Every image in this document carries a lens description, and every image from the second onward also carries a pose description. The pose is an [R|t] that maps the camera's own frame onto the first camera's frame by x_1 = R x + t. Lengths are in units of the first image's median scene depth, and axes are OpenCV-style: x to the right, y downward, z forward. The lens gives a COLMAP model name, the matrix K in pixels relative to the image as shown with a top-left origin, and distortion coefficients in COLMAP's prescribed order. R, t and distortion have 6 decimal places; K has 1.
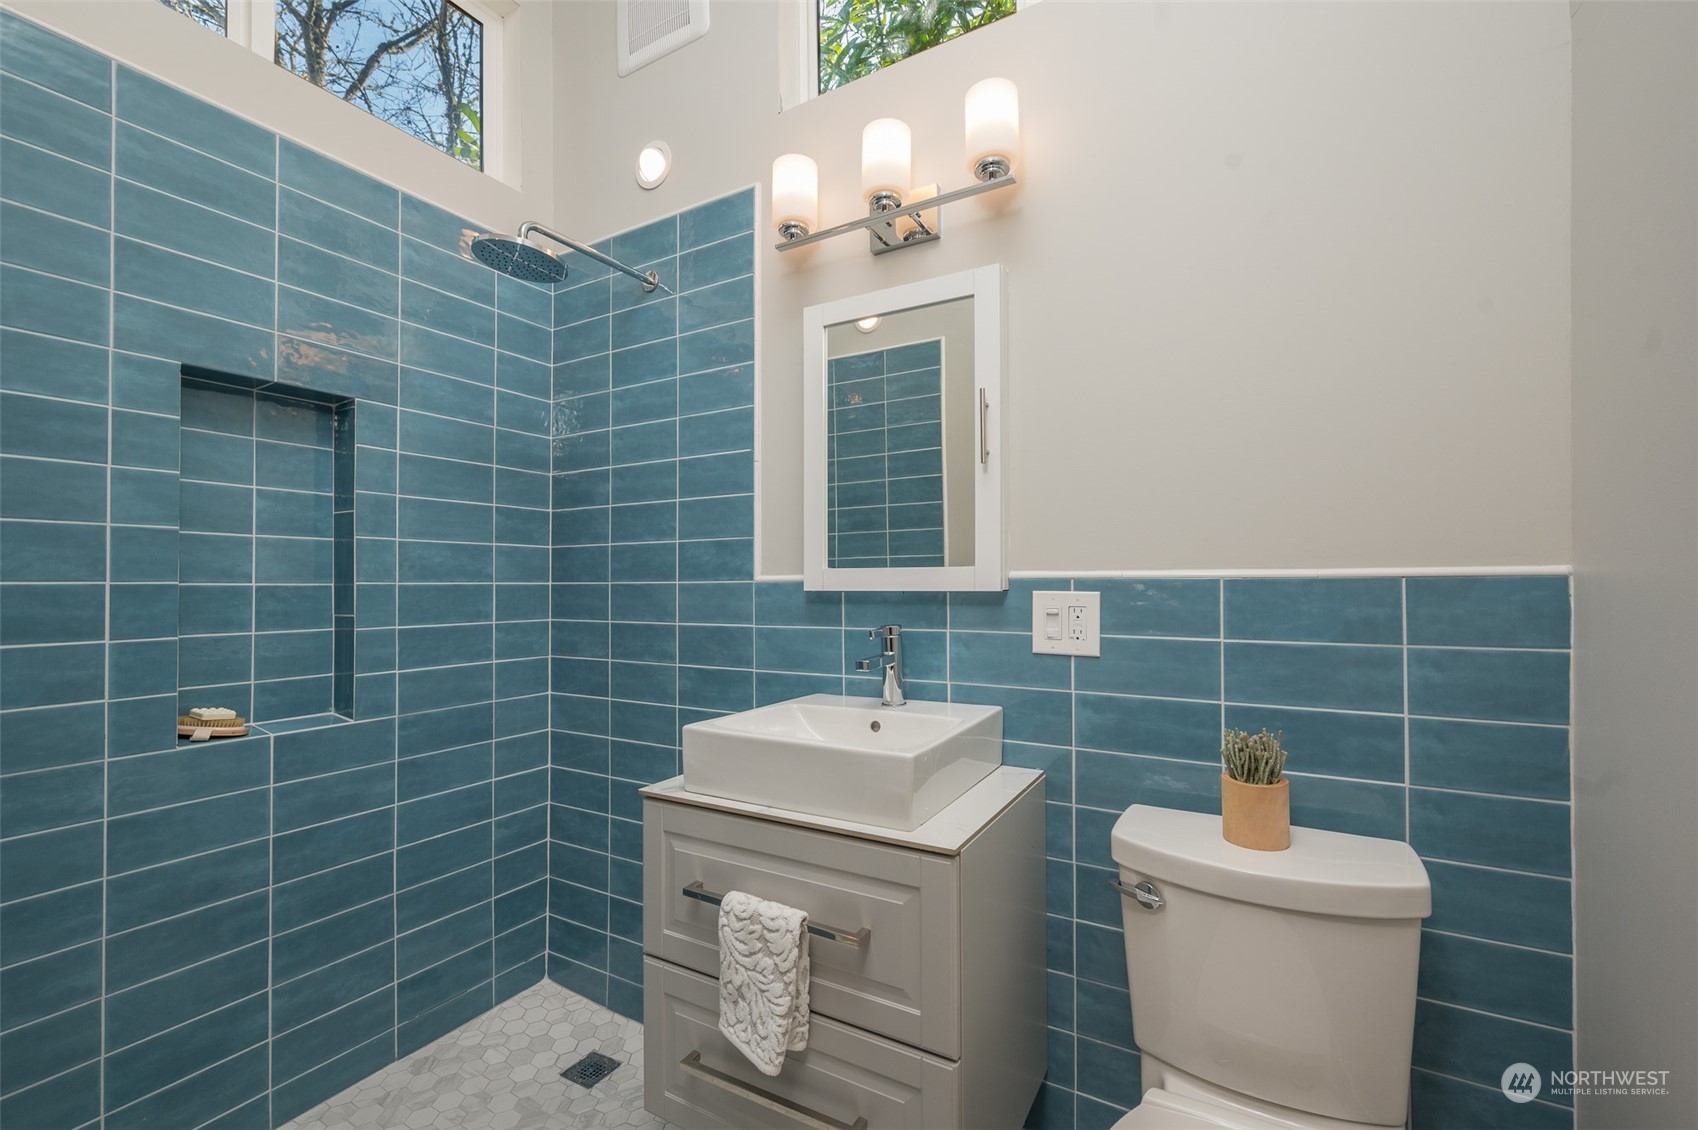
lens RADIAL K [[701.5, 0, 849.0], [0, 701.5, 565.0], [0, 0, 1]] dist [-0.000568, 0.000220]
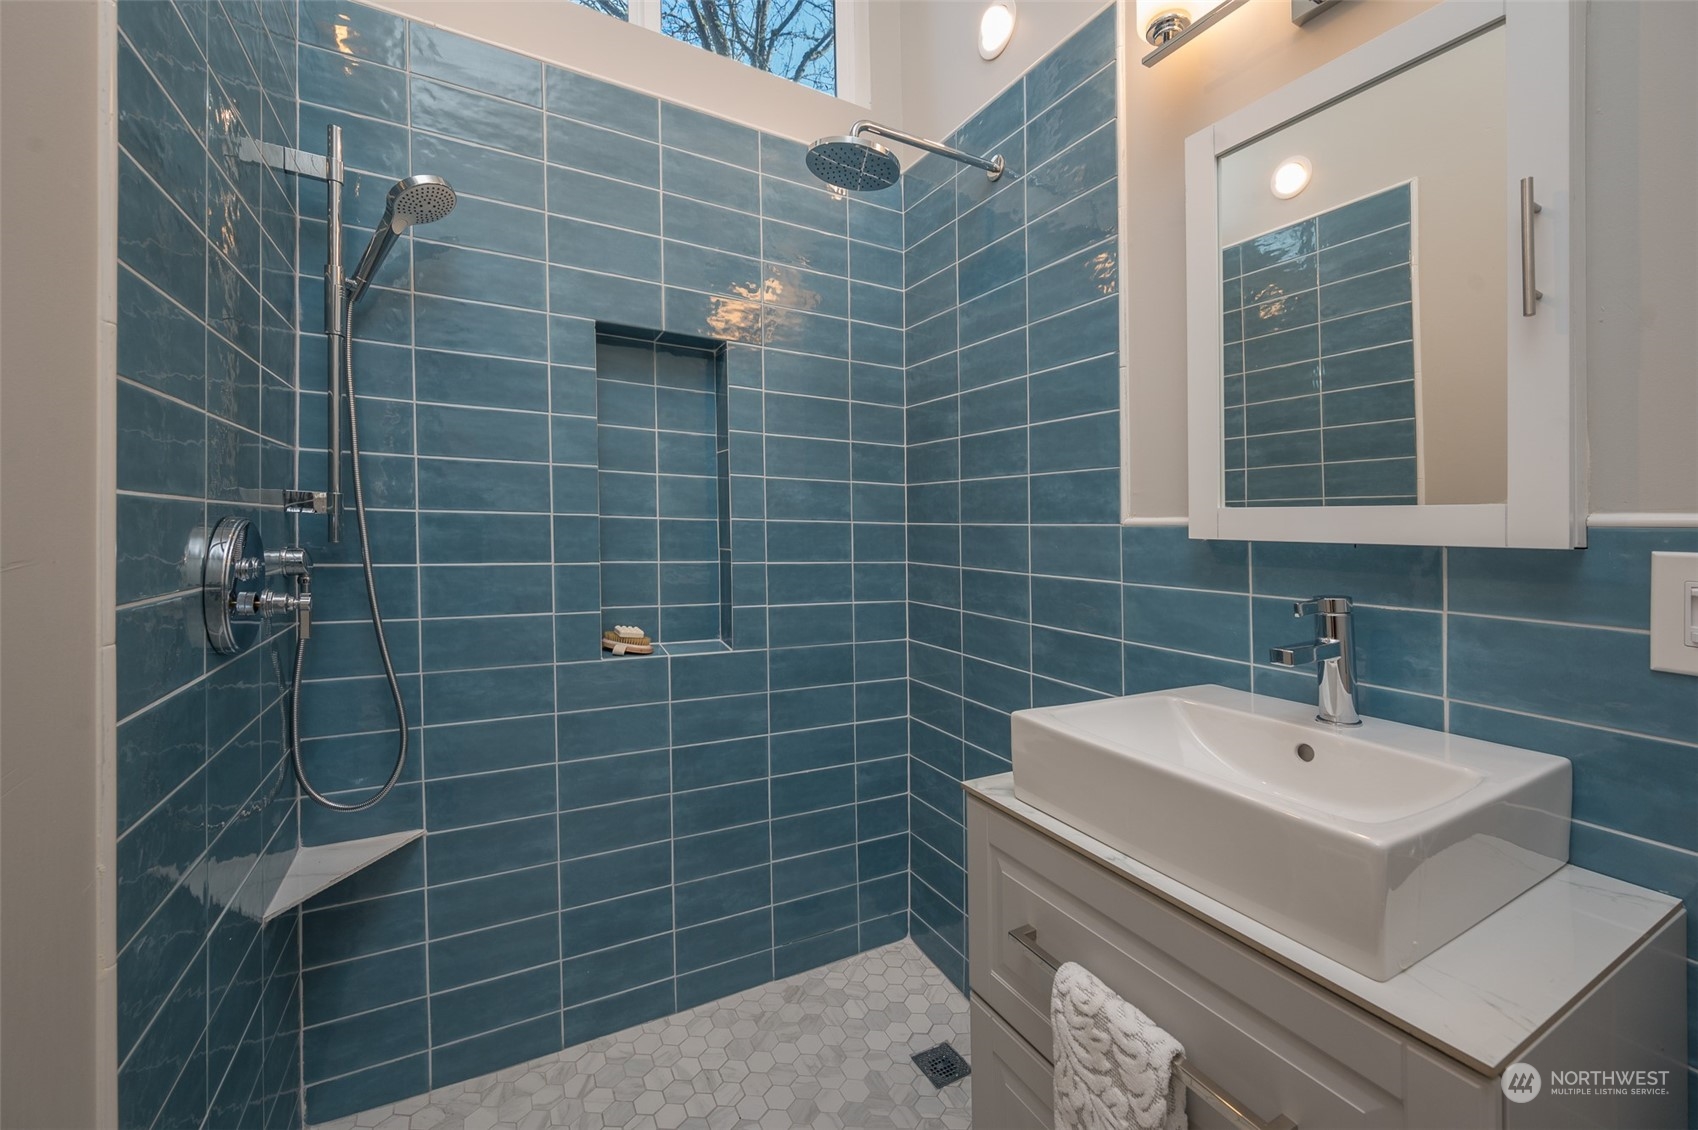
lens RADIAL K [[697.6, 0, 897.6], [0, 697.6, 488.3], [0, 0, 1]] dist [-0.000078, -0.000146]
pose [[0.882719, -0.003192, -0.469890, 0.007170], [-0.013369, 0.999402, -0.031904, 0.010596], [0.469710, 0.034444, 0.882148, 0.203693]]
